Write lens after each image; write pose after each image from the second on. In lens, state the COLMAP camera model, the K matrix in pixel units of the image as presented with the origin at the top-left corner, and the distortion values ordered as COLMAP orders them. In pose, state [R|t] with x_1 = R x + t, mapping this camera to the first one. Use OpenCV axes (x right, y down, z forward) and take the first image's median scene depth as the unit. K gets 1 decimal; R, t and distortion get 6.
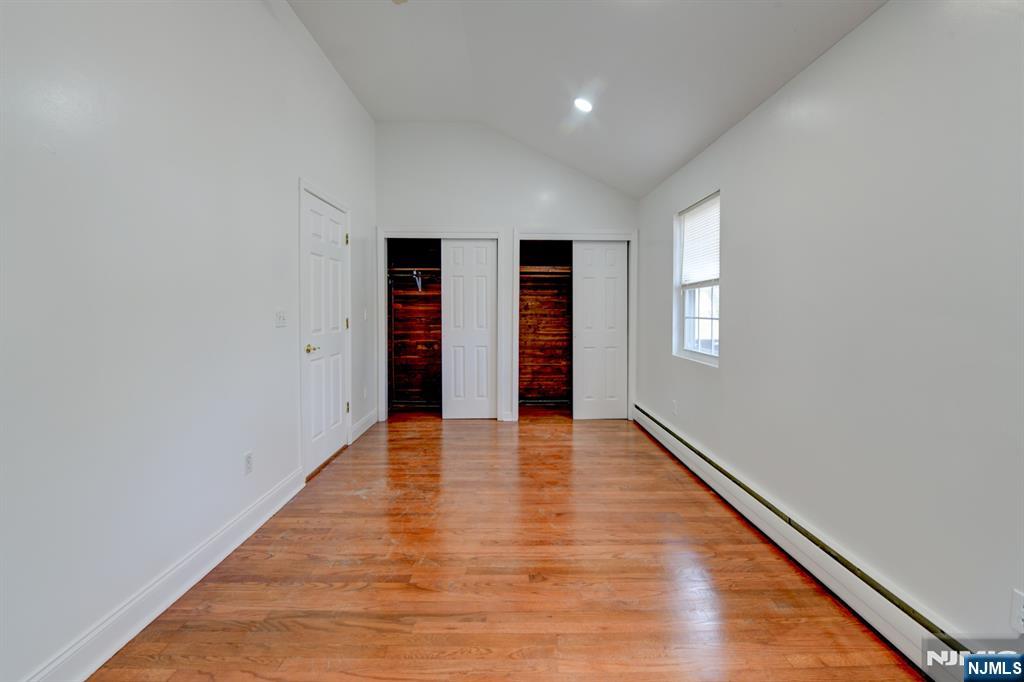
lens RADIAL K [[424.2, 0, 516.8], [0, 424.2, 313.6], [0, 0, 1]] dist [-0.013678, -0.001667]
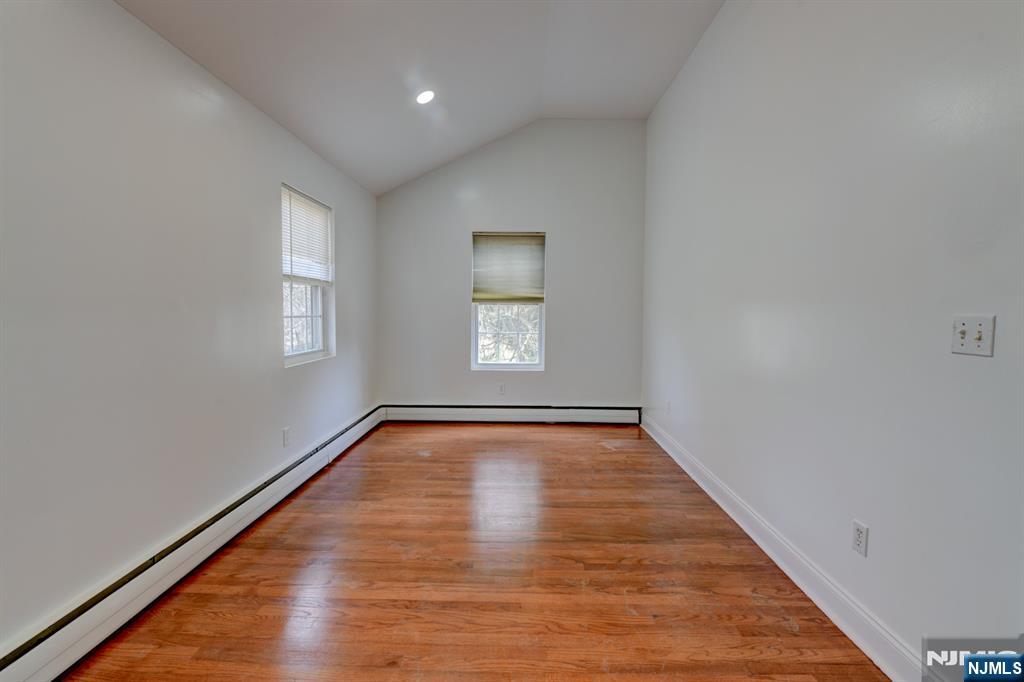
lens RADIAL K [[424.2, 0, 538.2], [0, 424.2, 332.4], [0, 0, 1]] dist [-0.013678, -0.001667]
pose [[-0.999916, -0.008200, -0.010031, -0.072046], [-0.008838, 0.997822, 0.065363, -0.018119], [0.009473, 0.065446, -0.997811, 1.210289]]
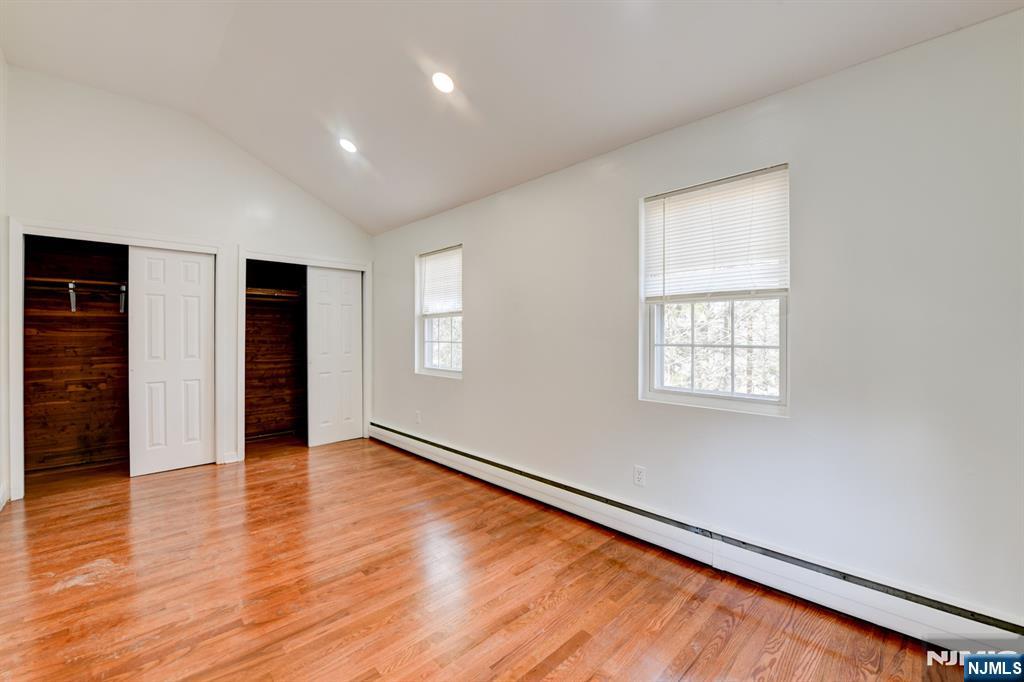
lens RADIAL K [[424.2, 0, 517.1], [0, 424.2, 333.8], [0, 0, 1]] dist [-0.013678, -0.001667]
pose [[0.725580, -0.002668, 0.688132, -0.268417], [0.010281, 0.999923, -0.006964, -0.002314], [-0.688061, 0.012128, 0.725552, -0.067304]]
